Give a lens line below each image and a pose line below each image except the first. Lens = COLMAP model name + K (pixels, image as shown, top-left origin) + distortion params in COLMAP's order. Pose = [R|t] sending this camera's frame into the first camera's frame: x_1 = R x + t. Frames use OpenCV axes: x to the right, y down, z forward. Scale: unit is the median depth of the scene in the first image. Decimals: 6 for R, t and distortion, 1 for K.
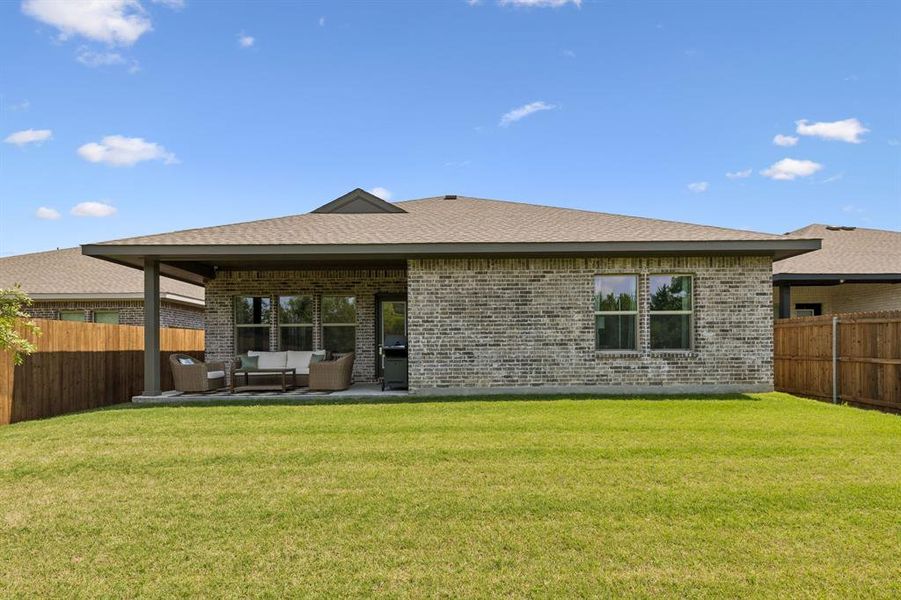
lens RADIAL K [[428.5, 0, 450.3], [0, 428.5, 345.6], [0, 0, 1]] dist [0.001301, 0.000203]
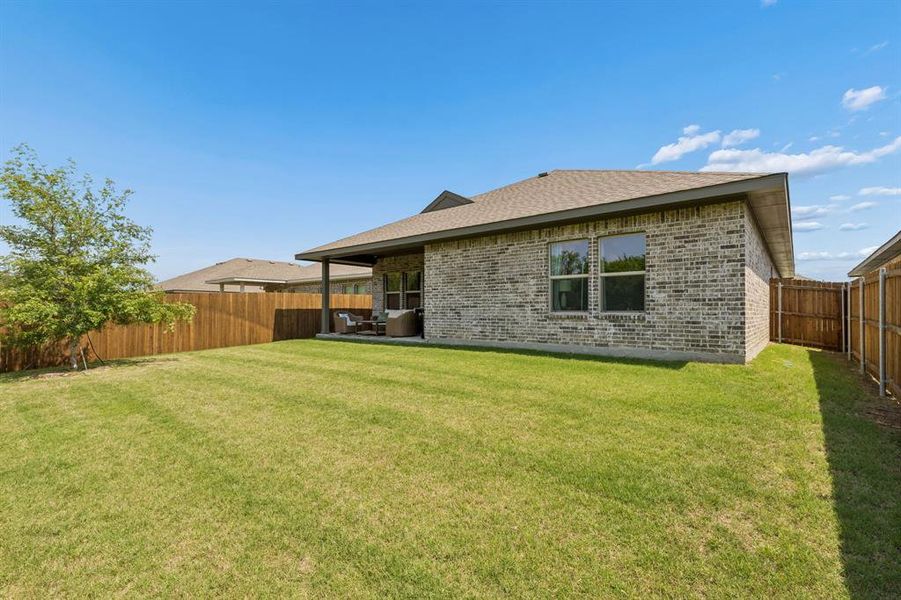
lens RADIAL K [[409.5, 0, 455.3], [0, 409.5, 295.5], [0, 0, 1]] dist [0.003352, 0.000679]
pose [[0.764789, -0.014624, -0.644115, 0.836994], [0.004024, 0.999831, -0.017923, -0.012216], [0.644268, 0.011115, 0.764719, 0.038688]]
